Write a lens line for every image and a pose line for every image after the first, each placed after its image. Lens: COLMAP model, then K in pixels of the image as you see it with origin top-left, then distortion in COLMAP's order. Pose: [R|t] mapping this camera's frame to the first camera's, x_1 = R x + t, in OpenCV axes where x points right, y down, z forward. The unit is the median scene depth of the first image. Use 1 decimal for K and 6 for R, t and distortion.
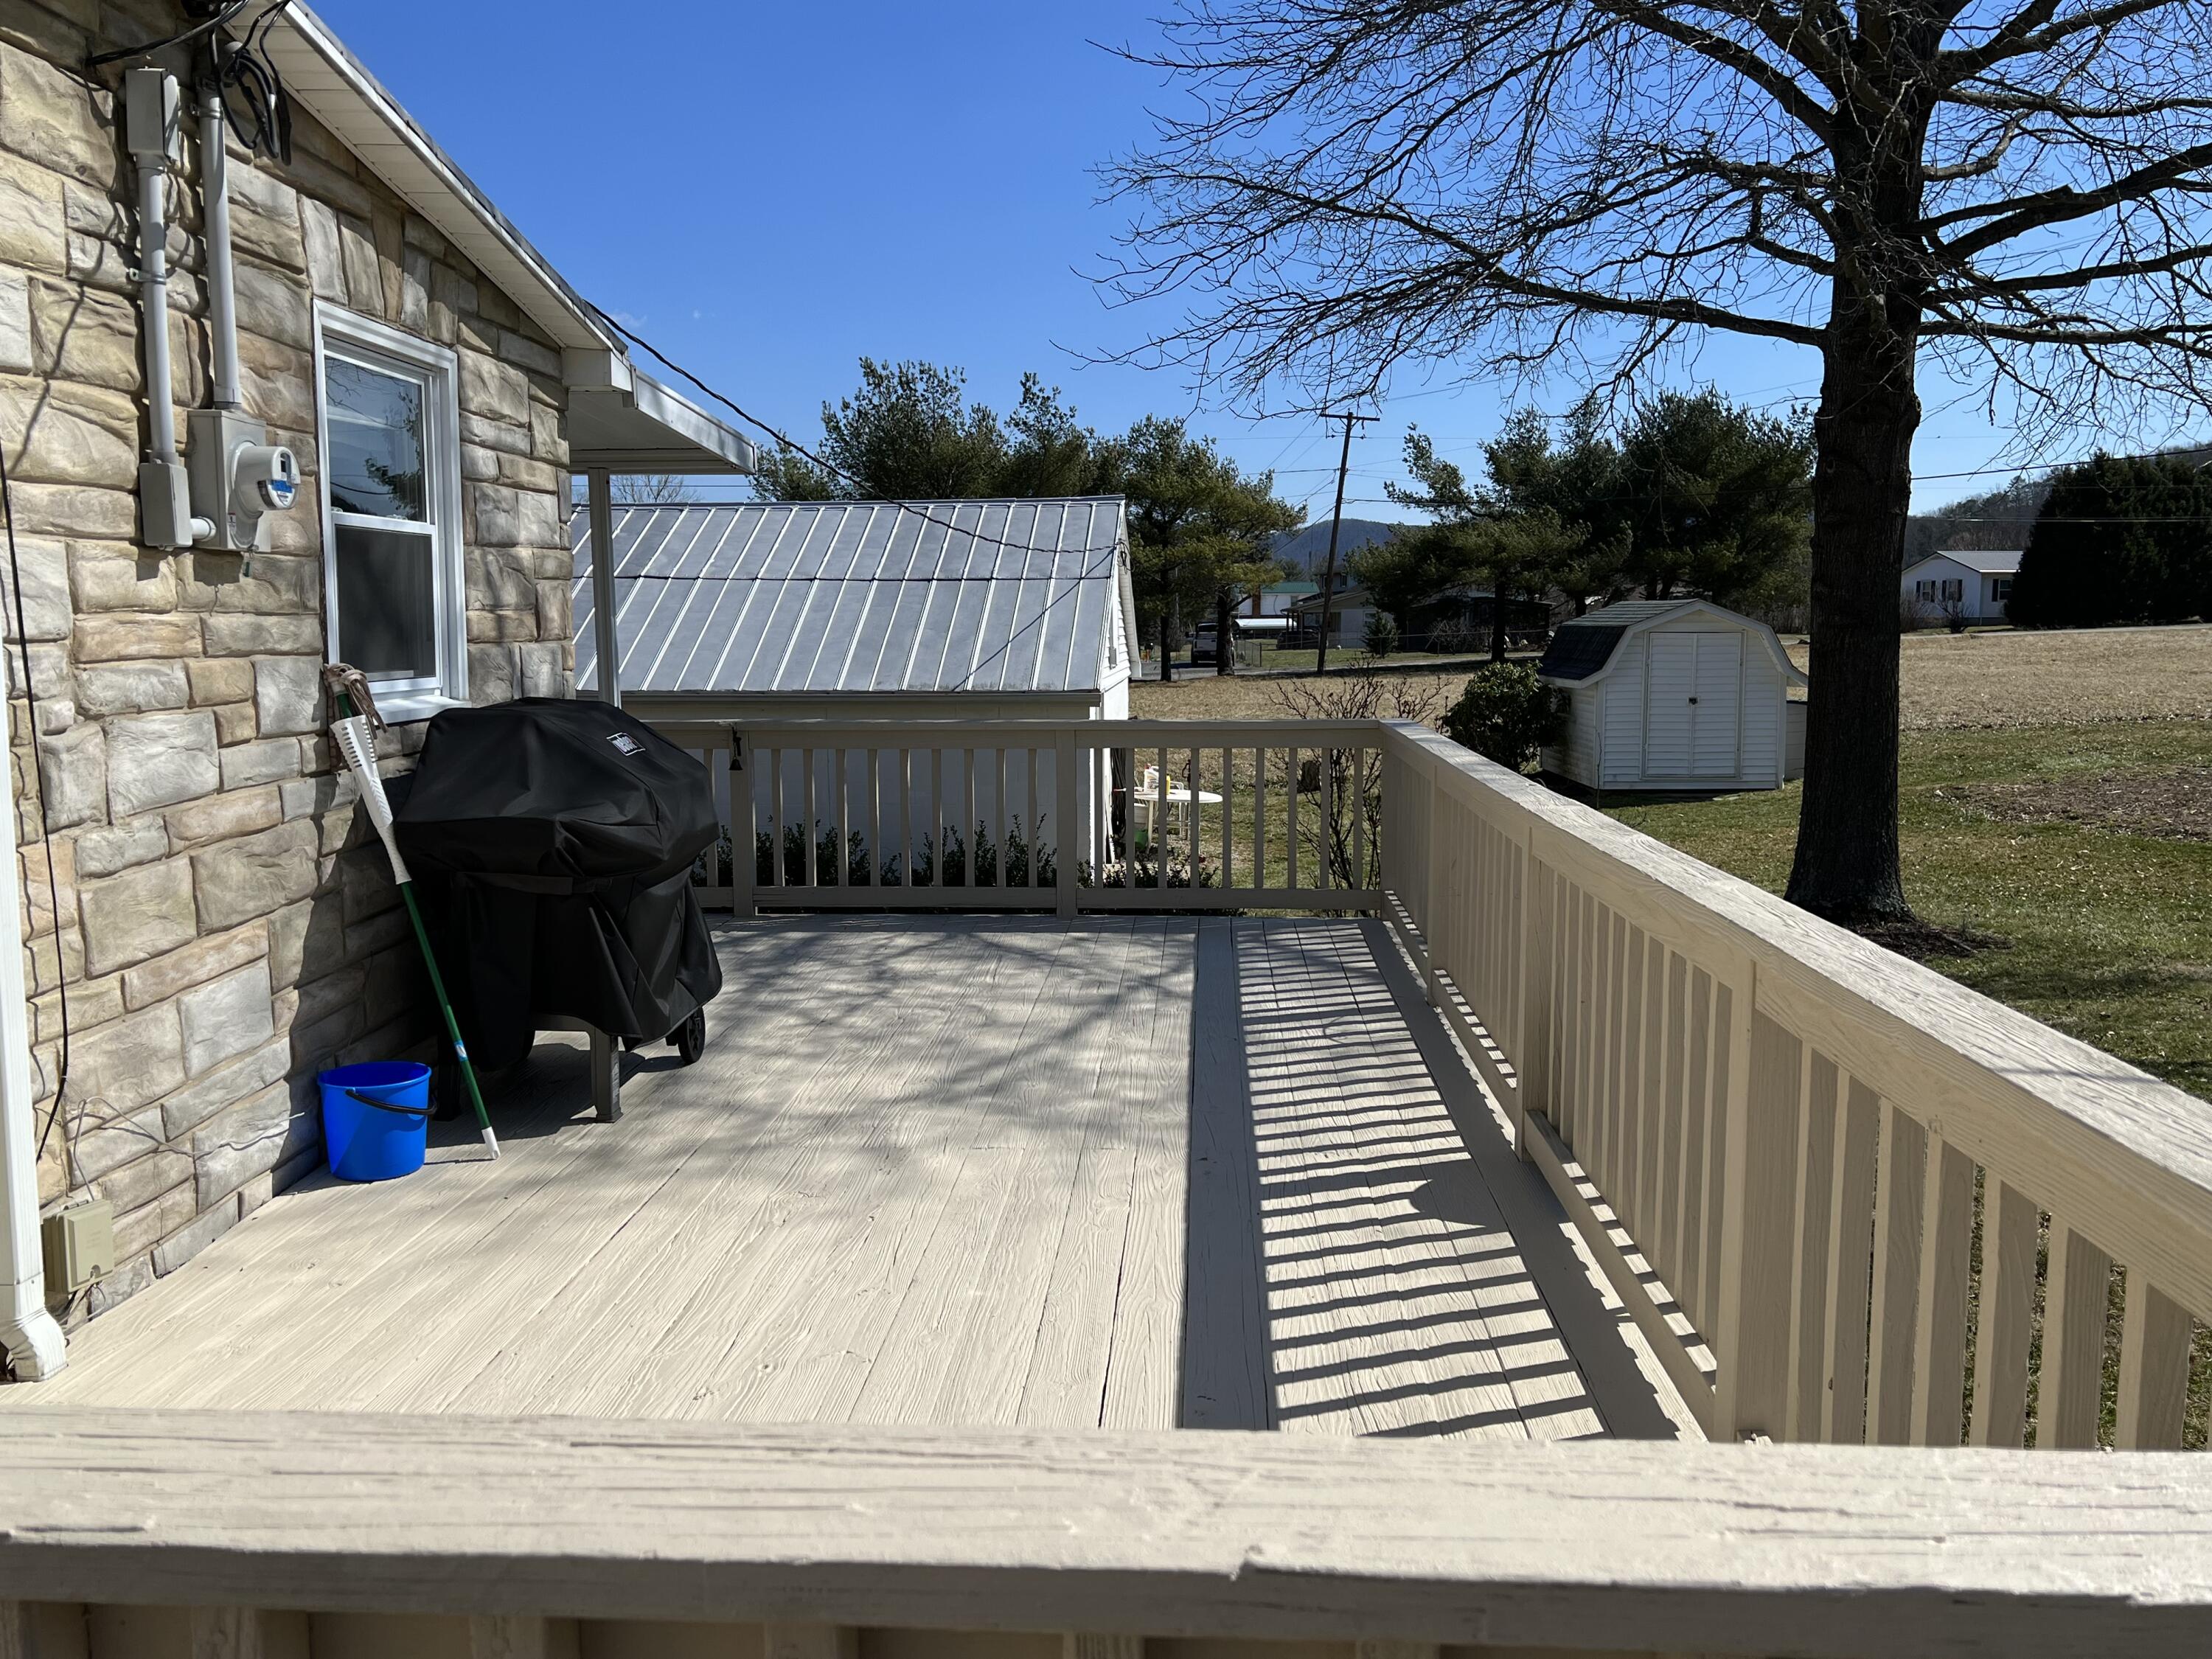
lens RADIAL K [[1766.6, 0, 1102.1], [0, 1766.6, 827.1], [0, 0, 1]] dist [0.052084, 0.001866]
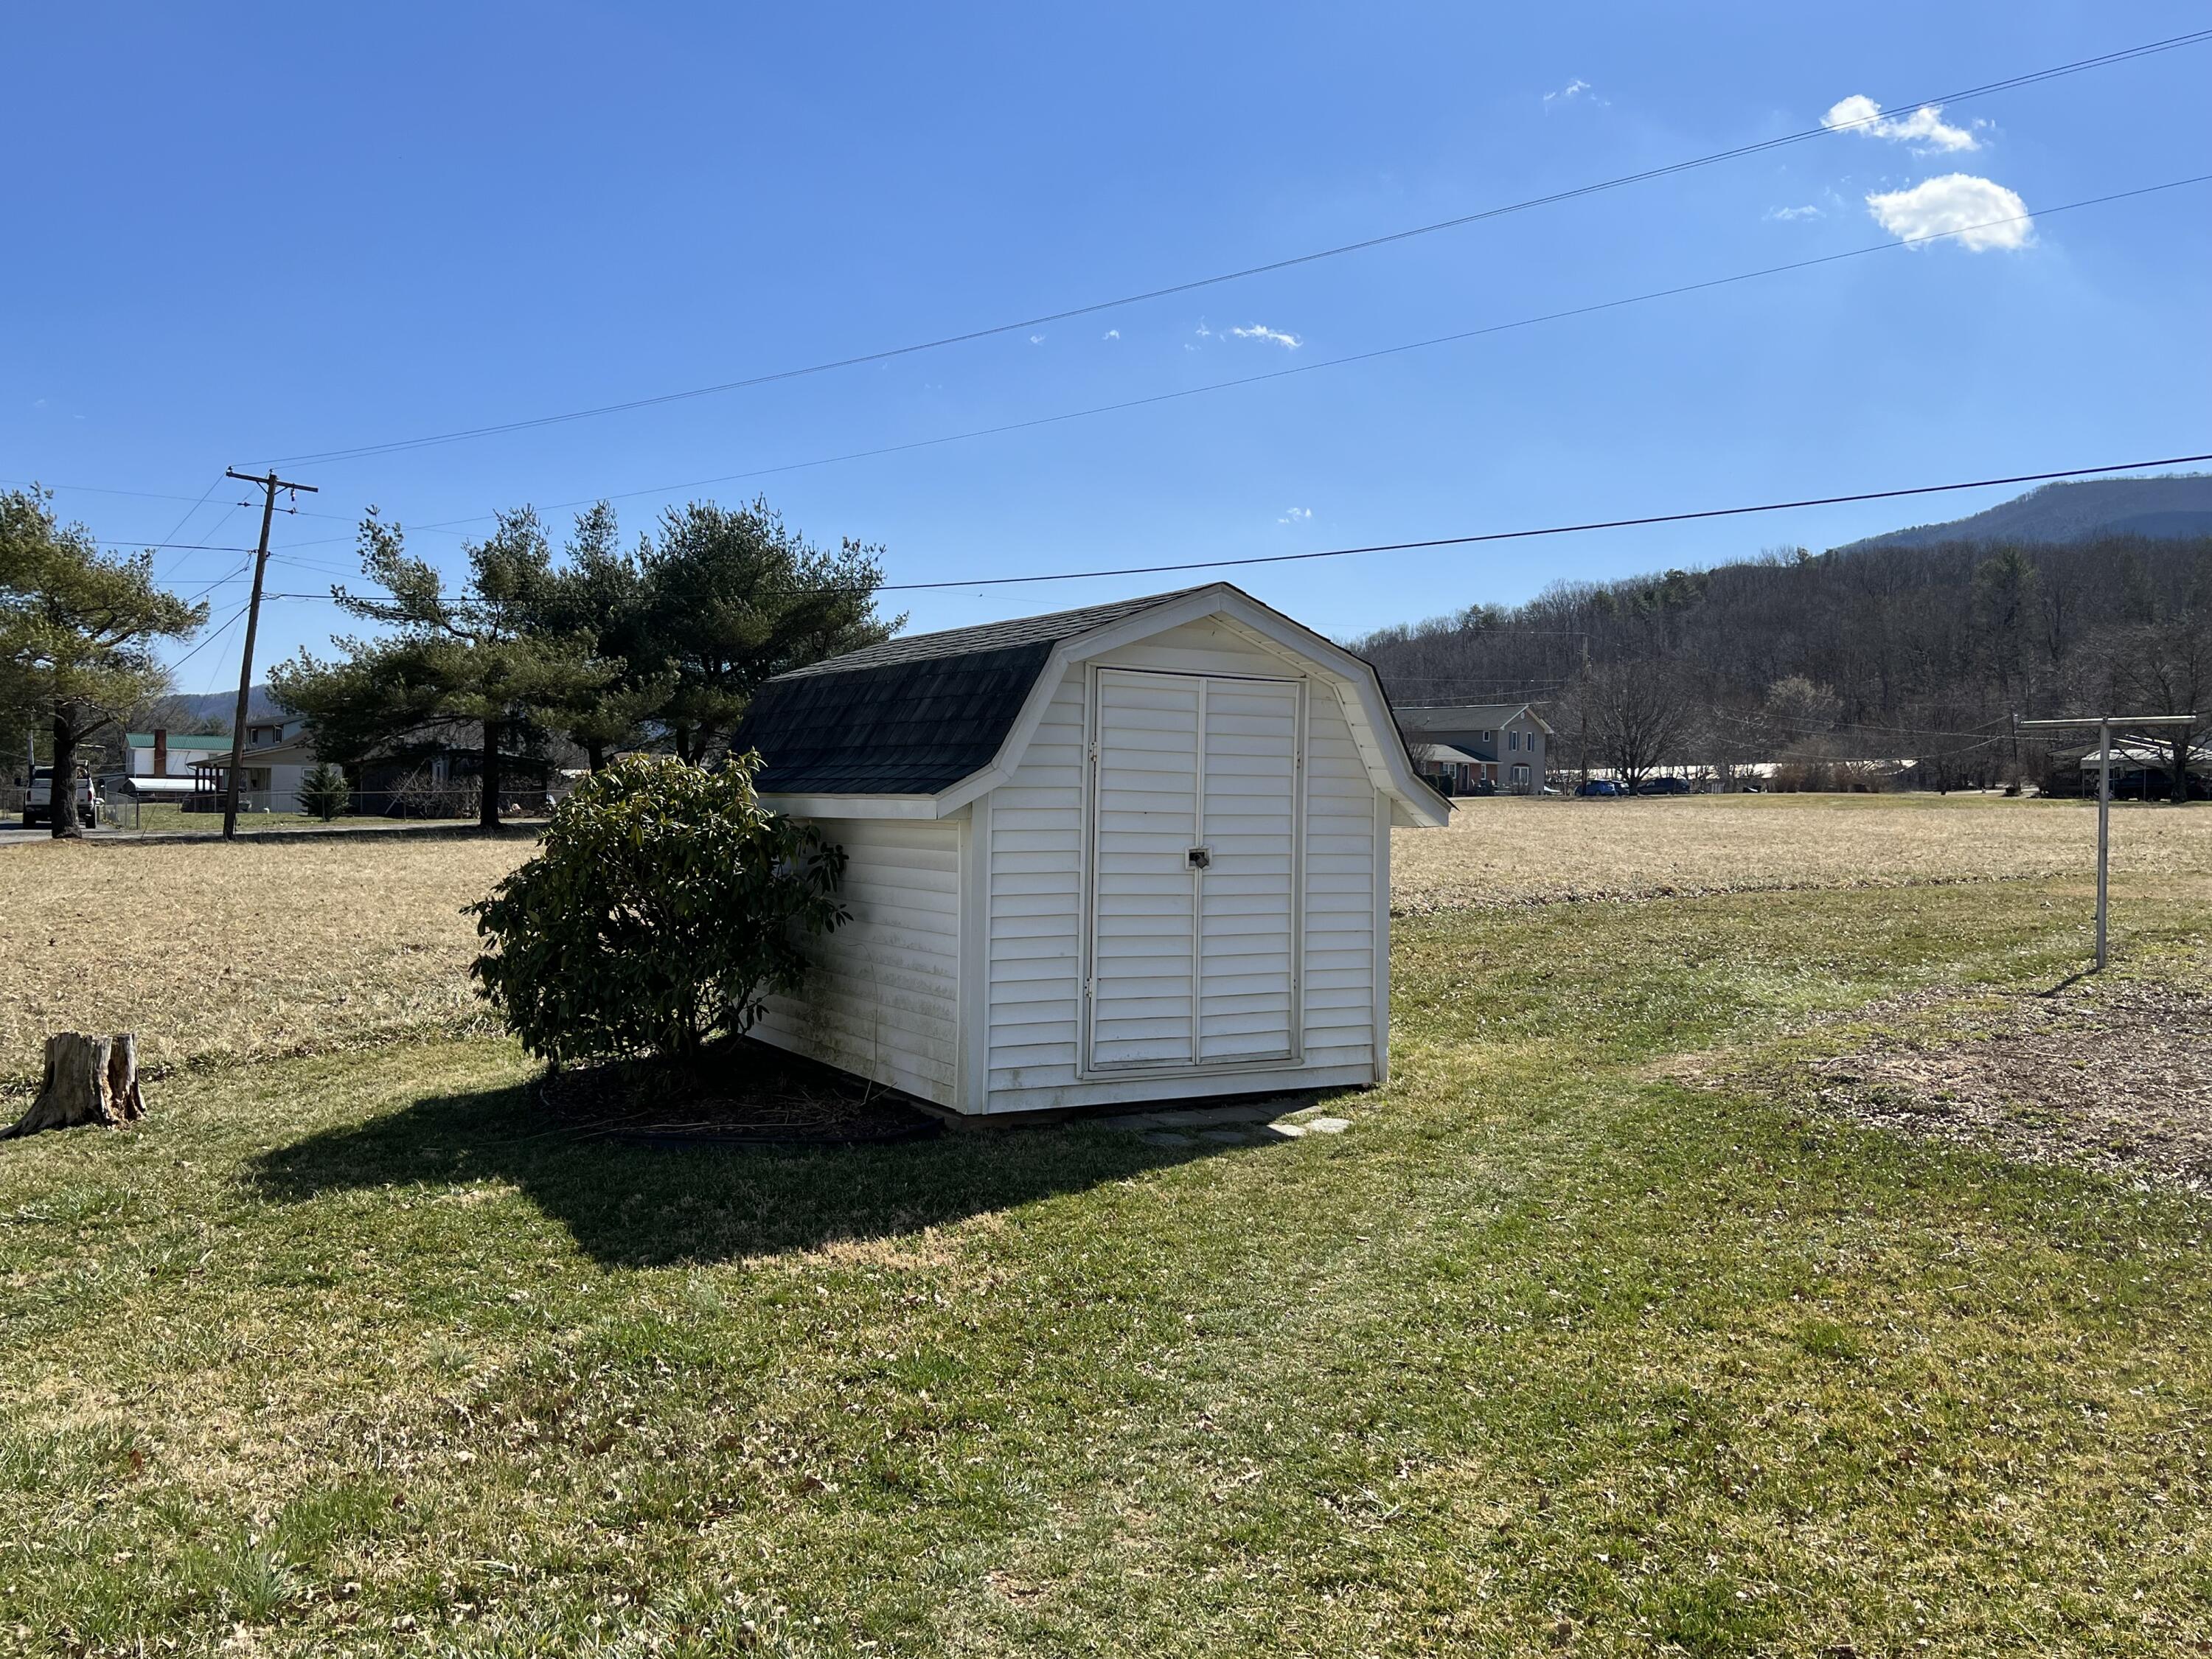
lens RADIAL K [[1766.6, 0, 1096.7], [0, 1766.6, 829.6], [0, 0, 1]] dist [0.052084, 0.001866]
pose [[0.846309, 0.015789, 0.532459, 0.037425], [0.037555, 0.995305, -0.089206, -0.014190], [-0.531367, 0.095492, 0.841742, 0.221088]]
